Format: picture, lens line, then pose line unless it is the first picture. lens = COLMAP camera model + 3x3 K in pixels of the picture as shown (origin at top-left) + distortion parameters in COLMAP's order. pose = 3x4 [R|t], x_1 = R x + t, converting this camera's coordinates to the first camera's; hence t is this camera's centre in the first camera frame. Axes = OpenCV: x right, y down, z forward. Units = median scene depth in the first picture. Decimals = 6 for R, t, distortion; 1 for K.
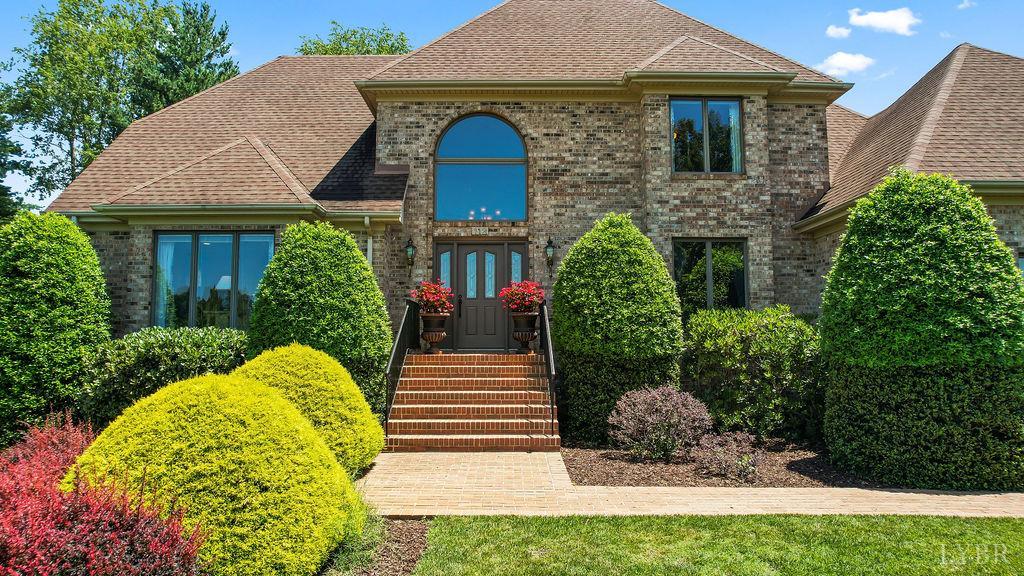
lens RADIAL K [[655.7, 0, 512.0], [0, 655.7, 288.0], [0, 0, 1]] dist [-0.071346, 0.073275]
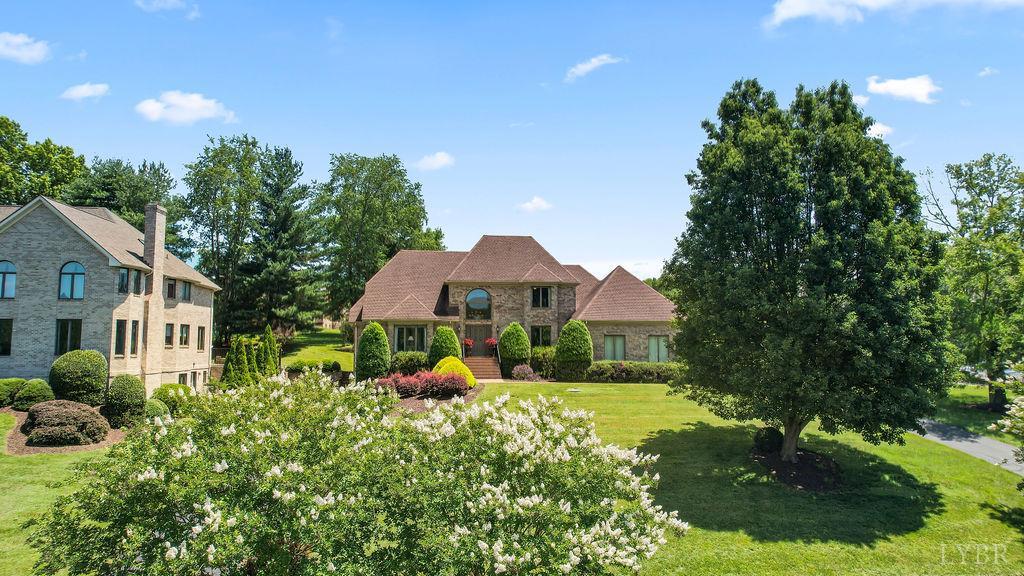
lens RADIAL K [[655.7, 0, 512.0], [0, 655.7, 288.0], [0, 0, 1]] dist [-0.071346, 0.073275]
pose [[0.992618, 0.012525, 0.120637, -0.361438], [-0.013255, 0.999898, 0.005252, -0.359784], [-0.120558, -0.006813, 0.992683, -3.108898]]
